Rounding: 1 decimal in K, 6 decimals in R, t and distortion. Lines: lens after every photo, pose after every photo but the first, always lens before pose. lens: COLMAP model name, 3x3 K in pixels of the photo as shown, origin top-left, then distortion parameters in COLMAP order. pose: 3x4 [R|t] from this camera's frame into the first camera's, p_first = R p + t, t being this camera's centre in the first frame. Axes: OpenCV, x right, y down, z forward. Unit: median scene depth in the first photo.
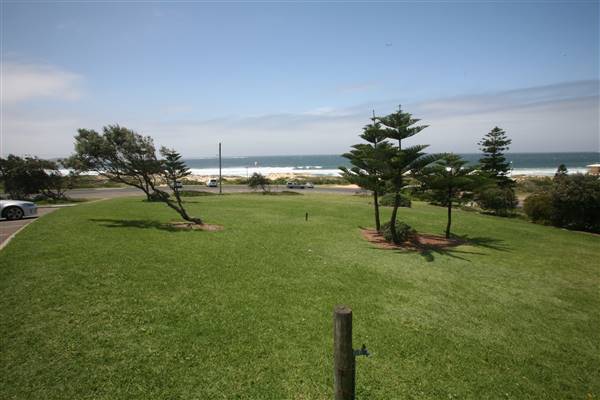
lens RADIAL K [[295.1, 0, 299.7], [0, 295.1, 199.0], [0, 0, 1]] dist [-0.068872, 0.032521]
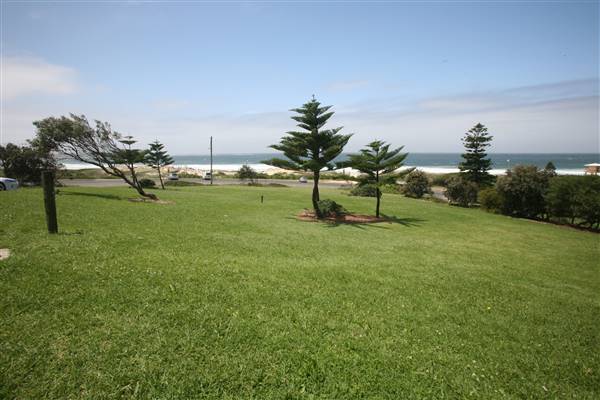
lens RADIAL K [[295.1, 0, 301.1], [0, 295.1, 202.2], [0, 0, 1]] dist [-0.068872, 0.032521]
pose [[0.999604, 0.015496, -0.023472, 0.120903], [-0.015082, 0.999730, 0.017693, 0.030492], [0.023740, -0.017332, 0.999568, -0.063361]]
